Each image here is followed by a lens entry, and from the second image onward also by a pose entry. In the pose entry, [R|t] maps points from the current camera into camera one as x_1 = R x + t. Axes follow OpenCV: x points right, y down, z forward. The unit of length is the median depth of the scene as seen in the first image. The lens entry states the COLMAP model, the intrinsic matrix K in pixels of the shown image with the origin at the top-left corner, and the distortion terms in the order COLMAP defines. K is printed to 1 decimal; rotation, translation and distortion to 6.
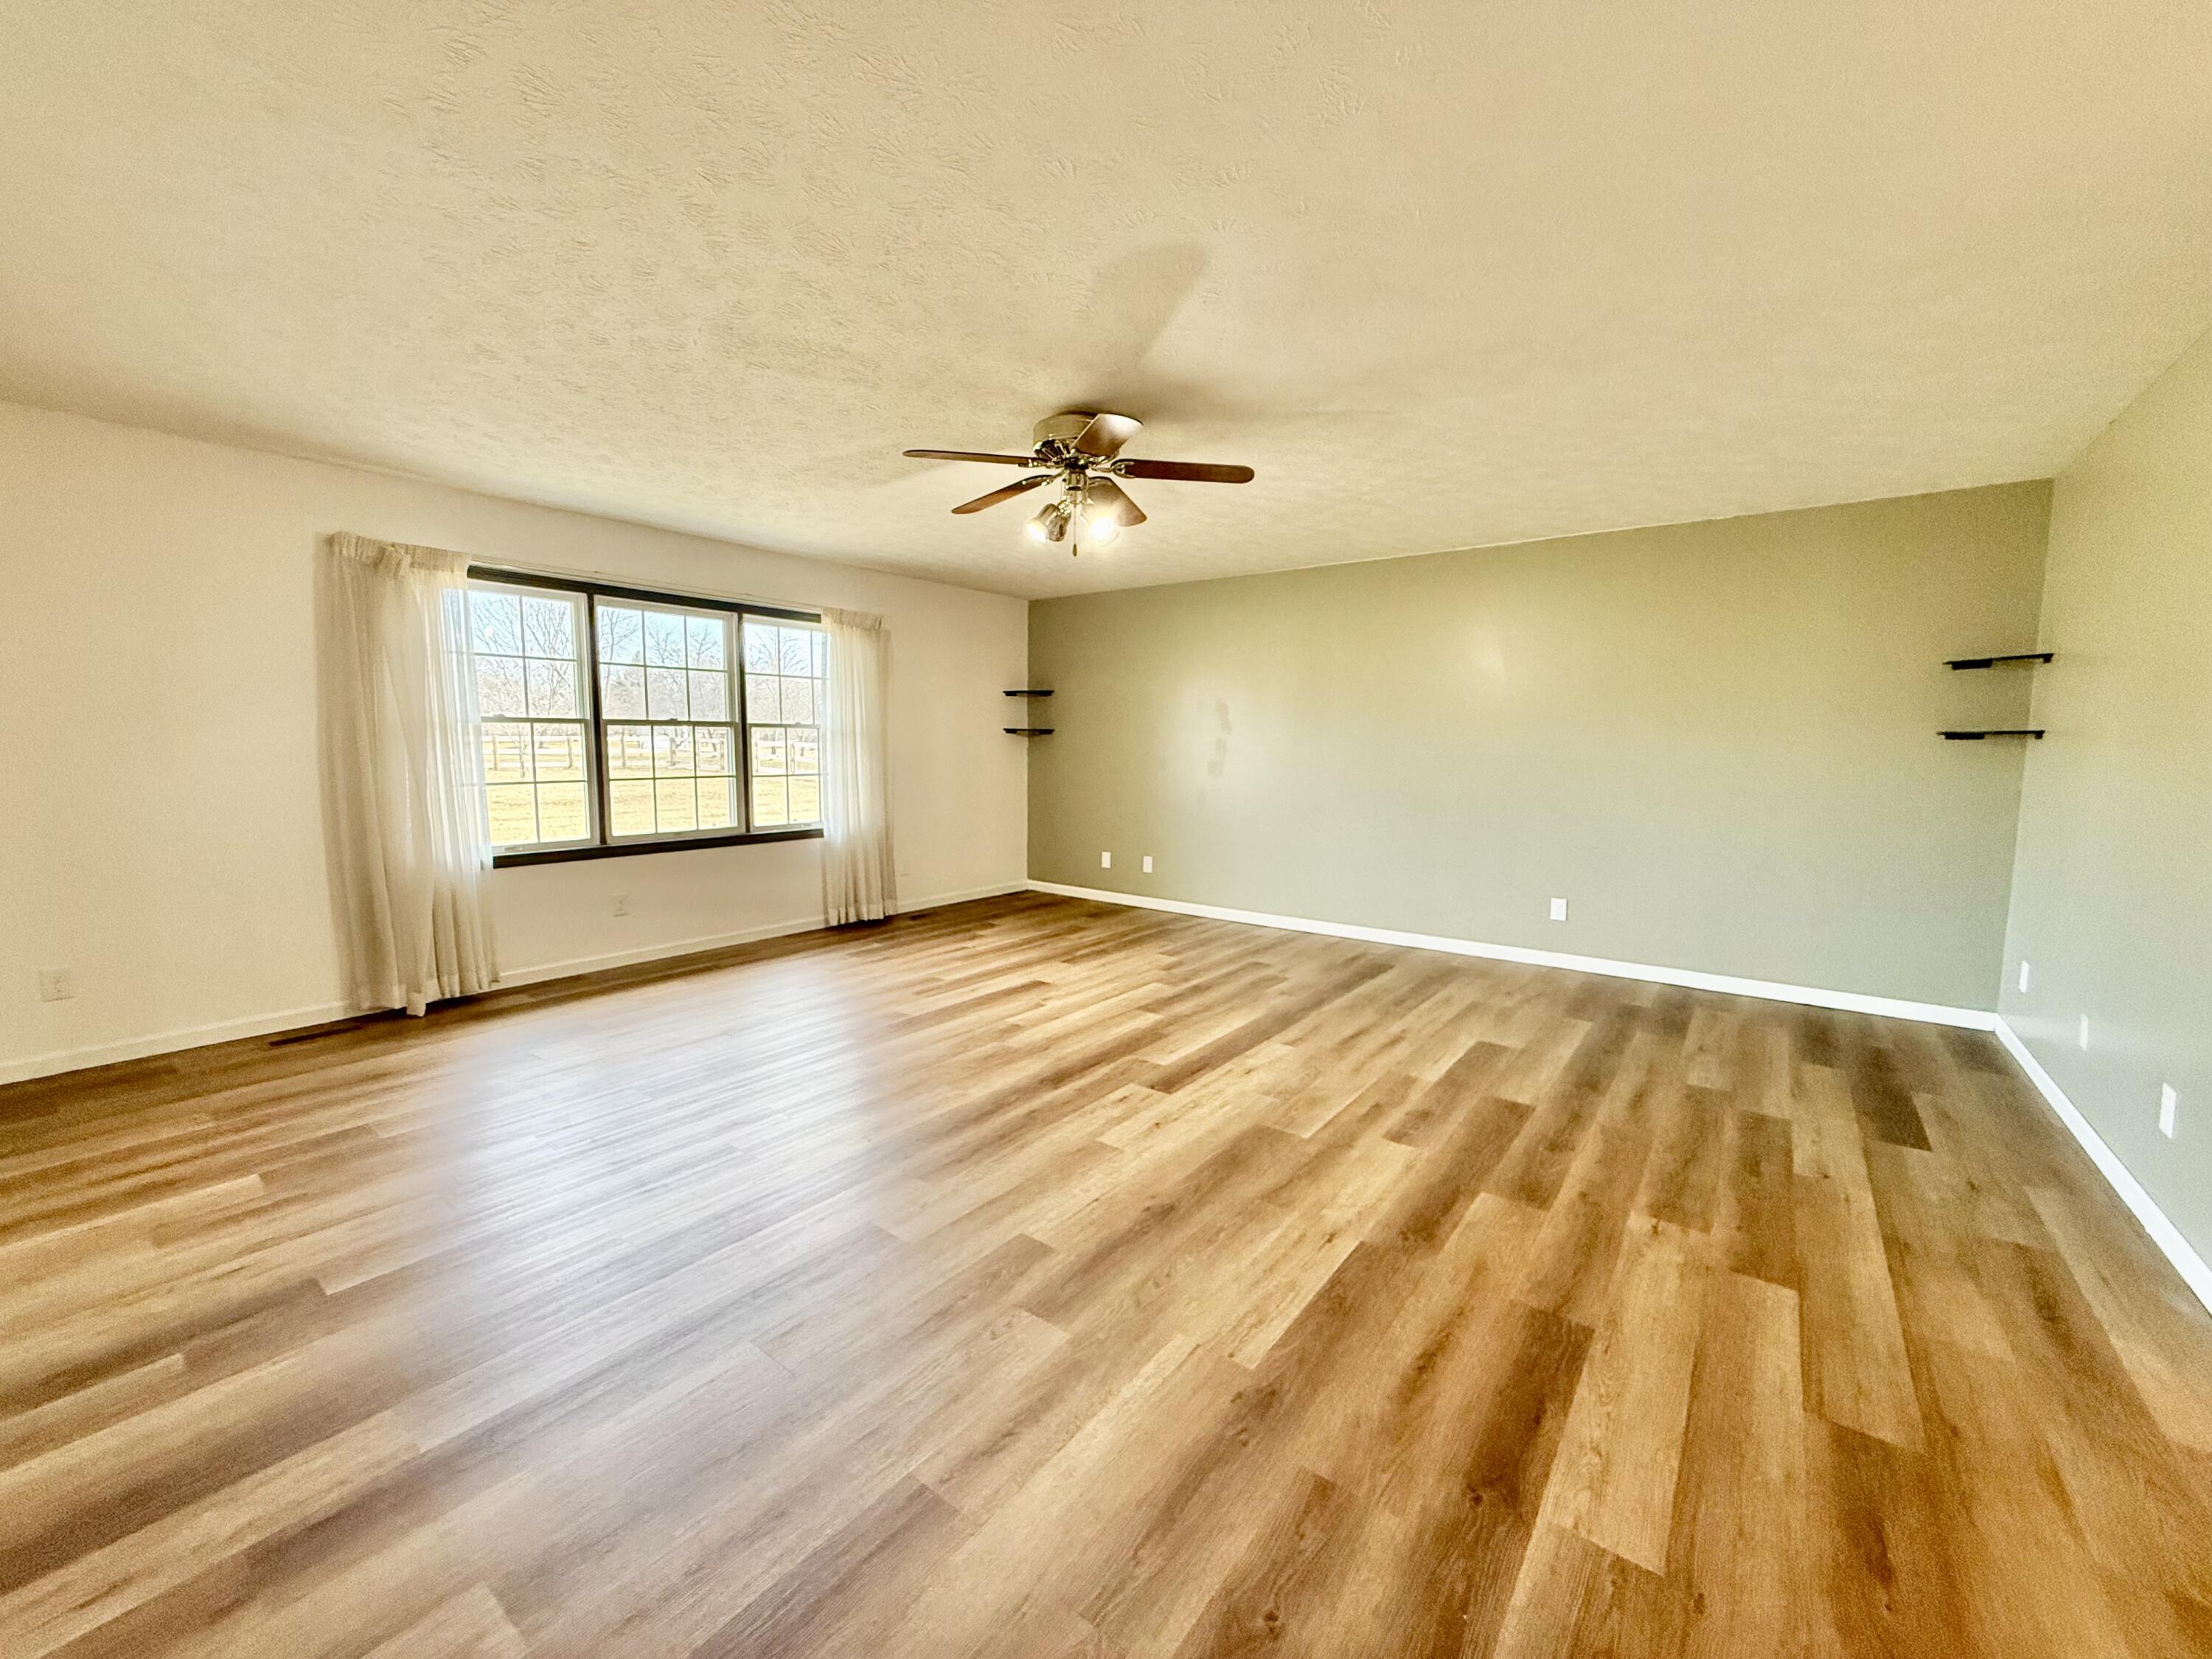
lens RADIAL K [[881.7, 0, 1107.4], [0, 881.7, 830.2], [0, 0, 1]] dist [0.000904, 0.000238]
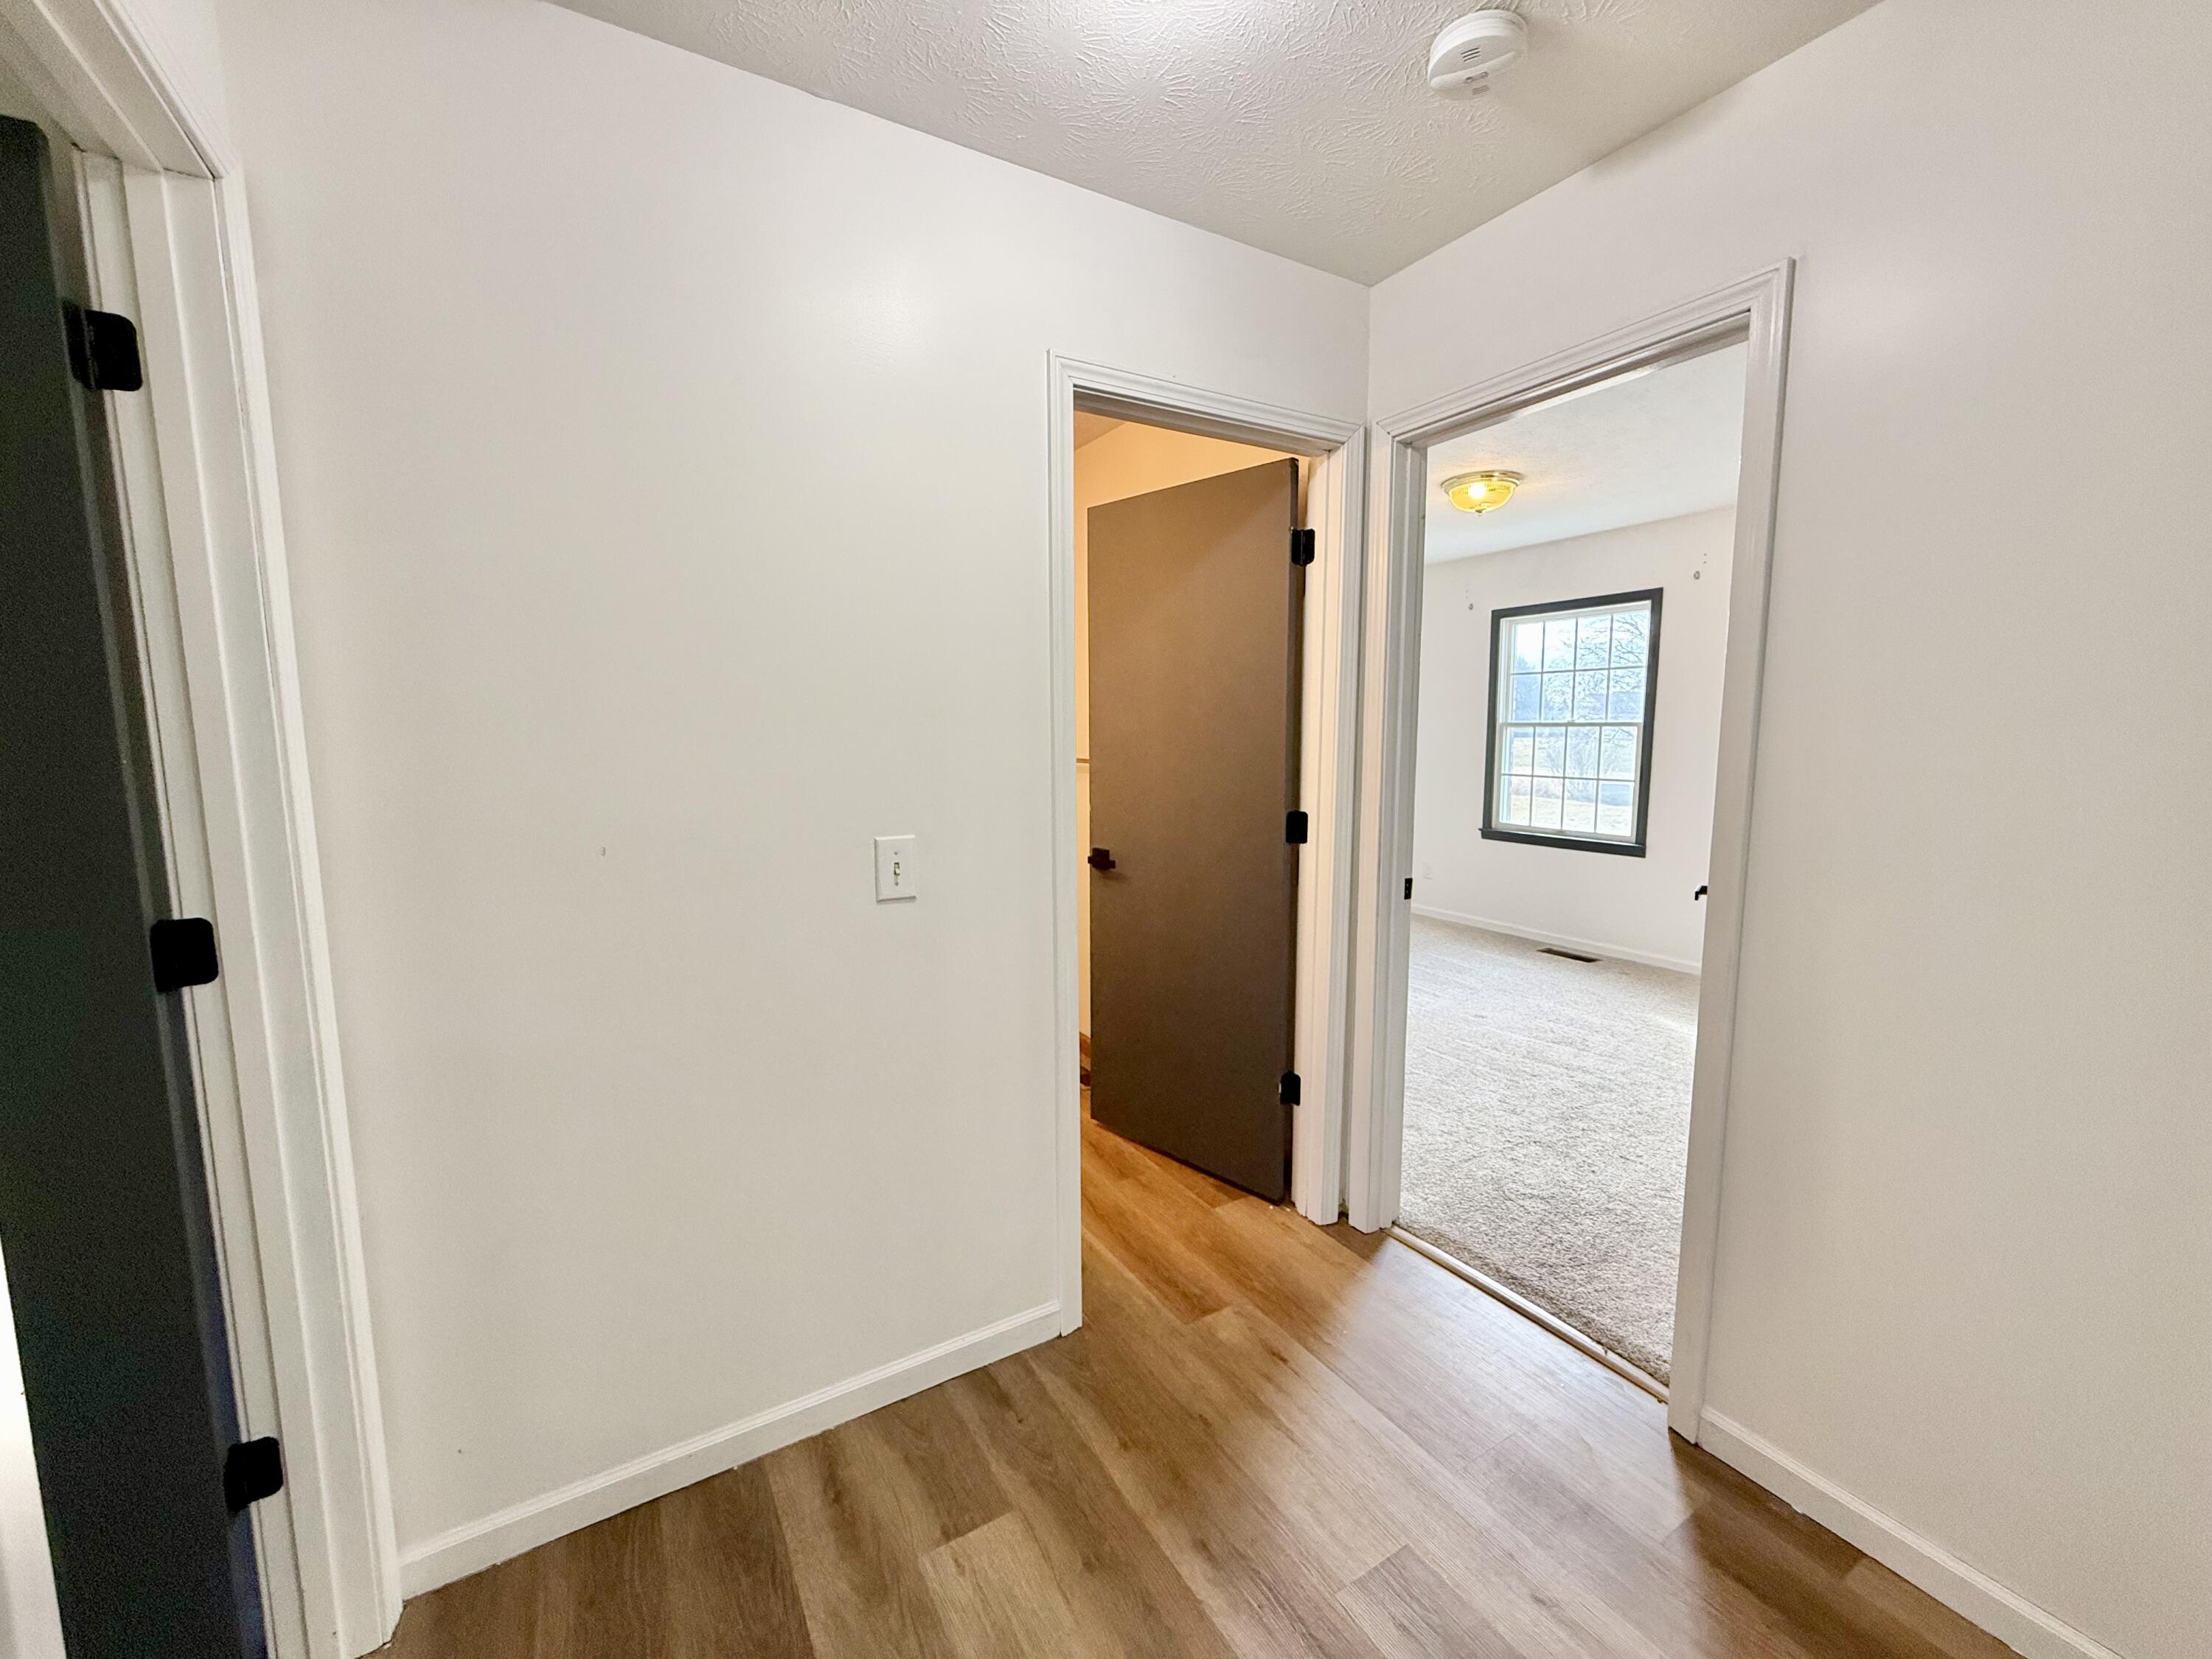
lens RADIAL K [[881.7, 0, 1116.4], [0, 881.7, 841.5], [0, 0, 1]] dist [0.000904, 0.000238]
pose [[-0.376903, 0.093944, -0.921476, 0.702834], [-0.090276, 0.986381, 0.137485, -0.084972], [0.921843, 0.135006, -0.363290, 0.960335]]
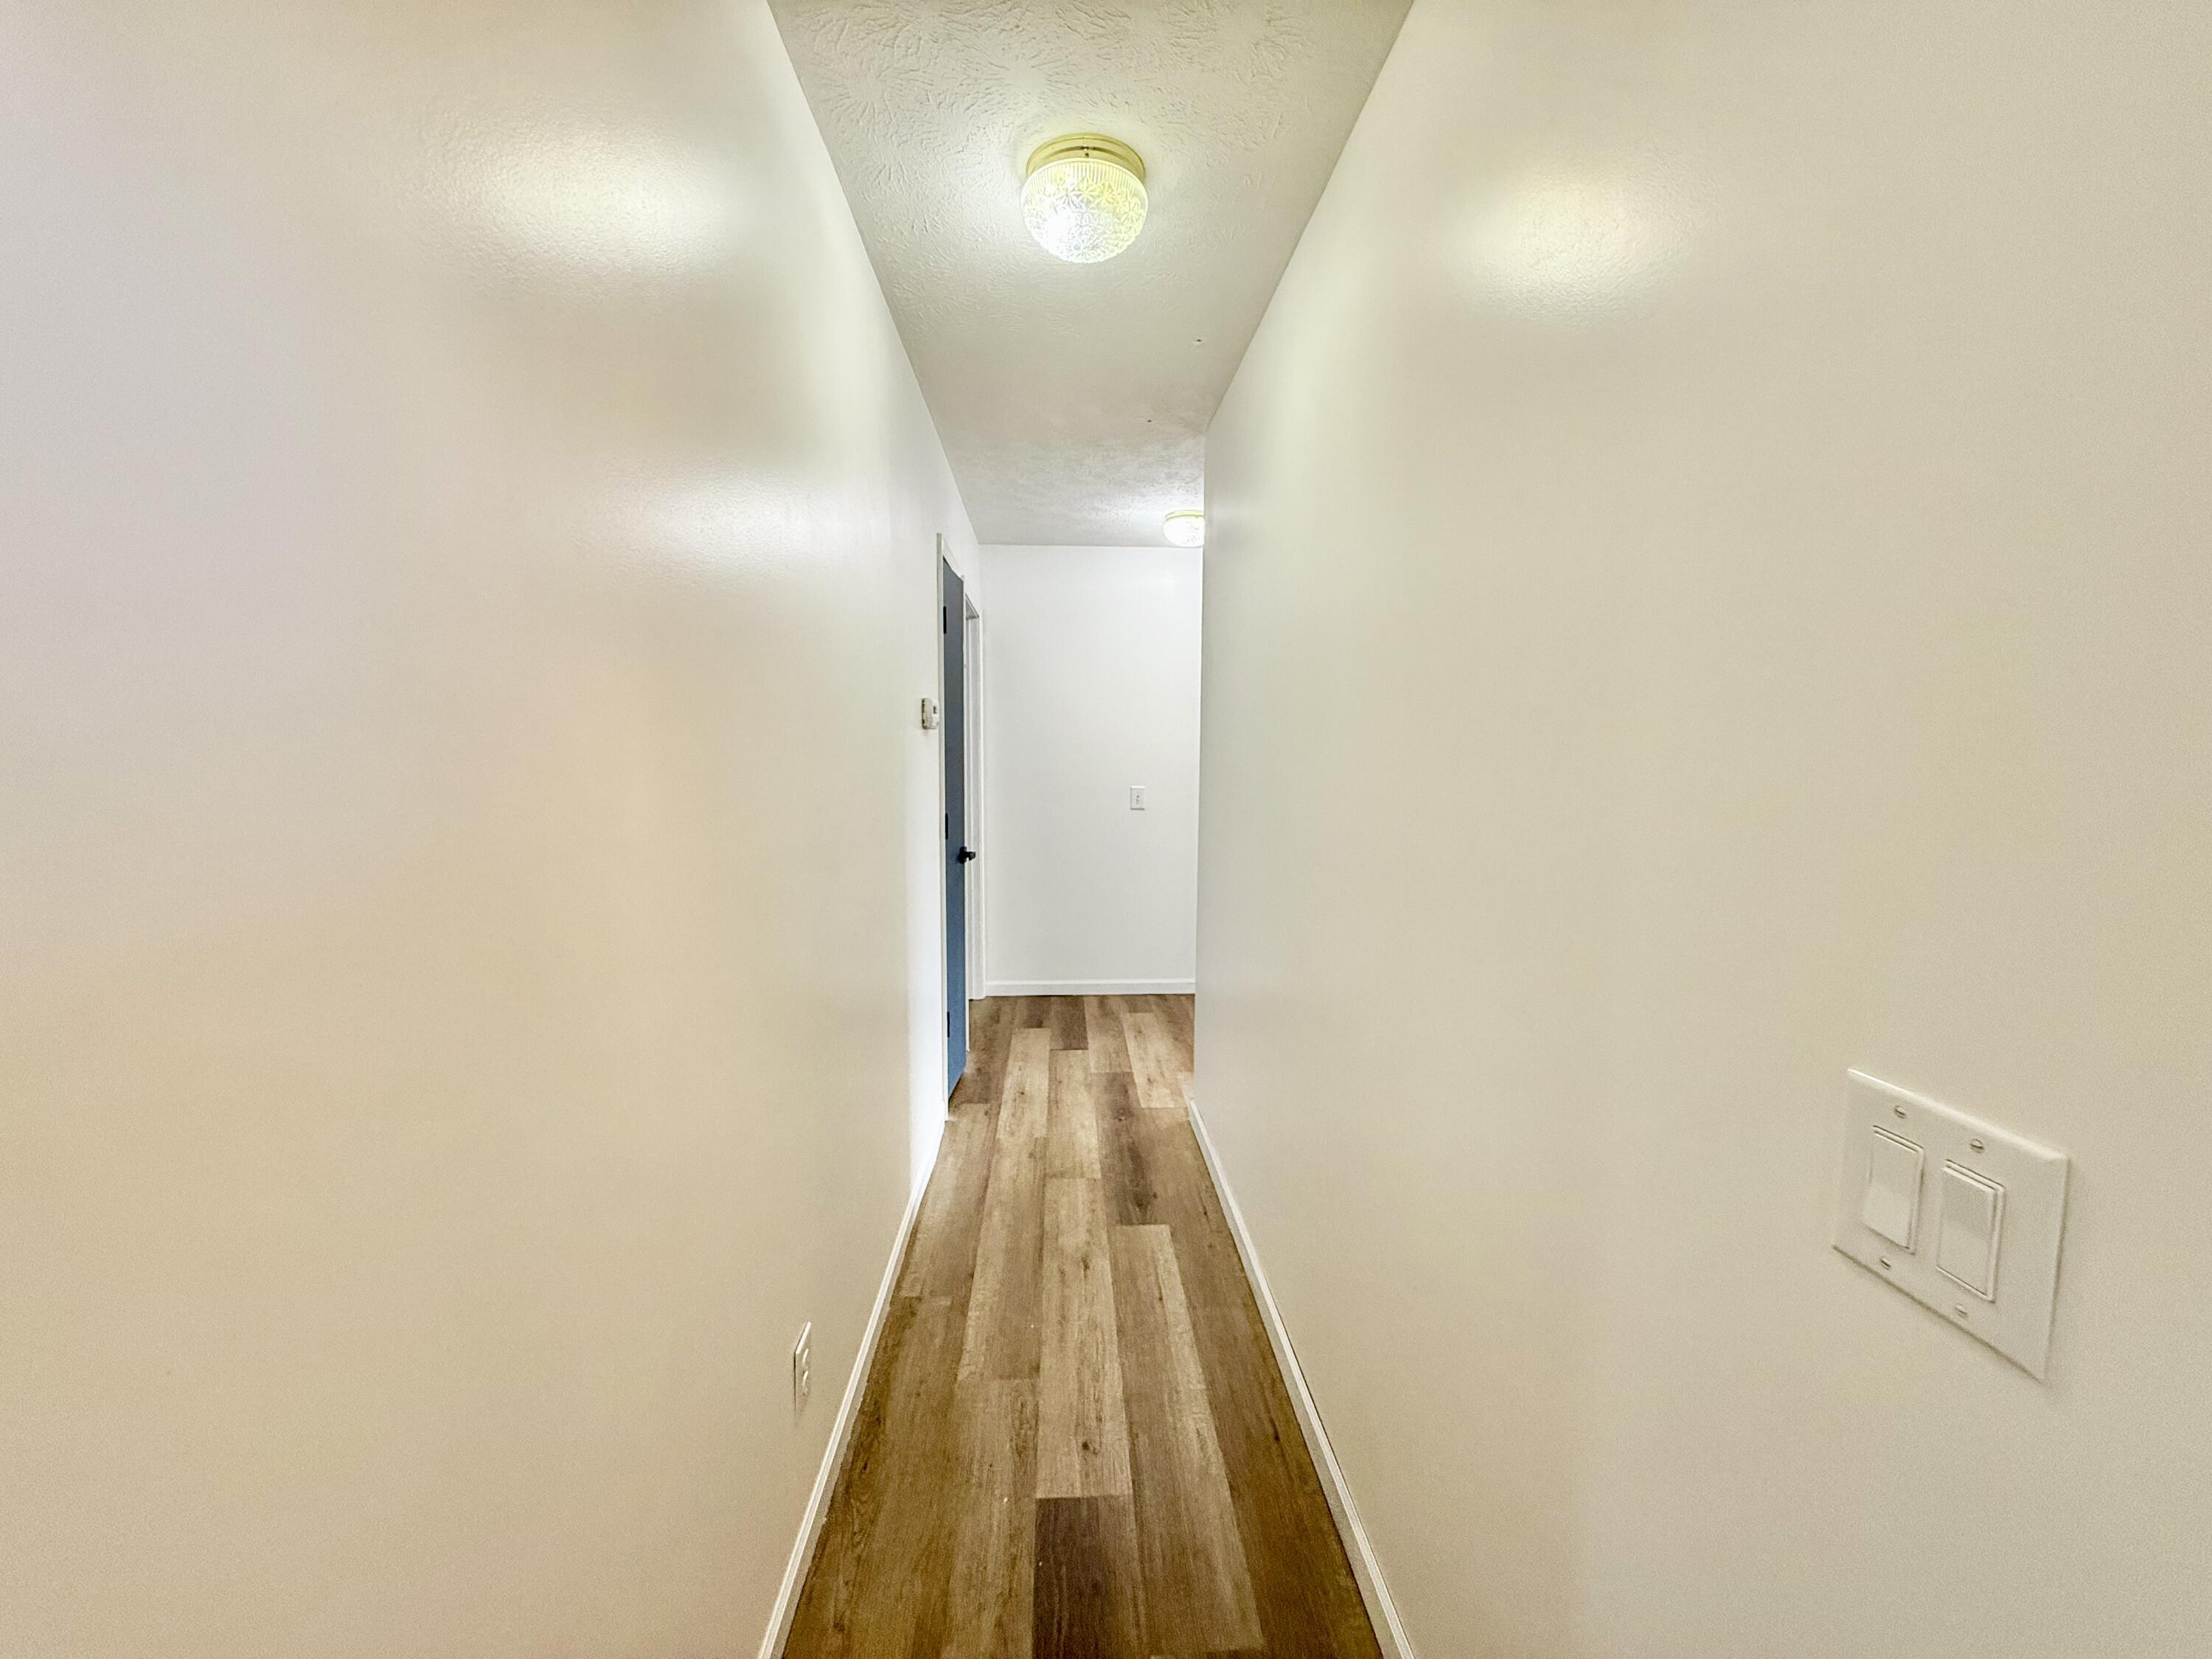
lens RADIAL K [[881.7, 0, 1105.3], [0, 881.7, 829.5], [0, 0, 1]] dist [0.000904, 0.000238]
pose [[-0.768889, 0.037144, -0.638302, 1.468861], [-0.084795, 0.983569, 0.159378, -0.192835], [0.633734, 0.176669, -0.753106, 2.029215]]
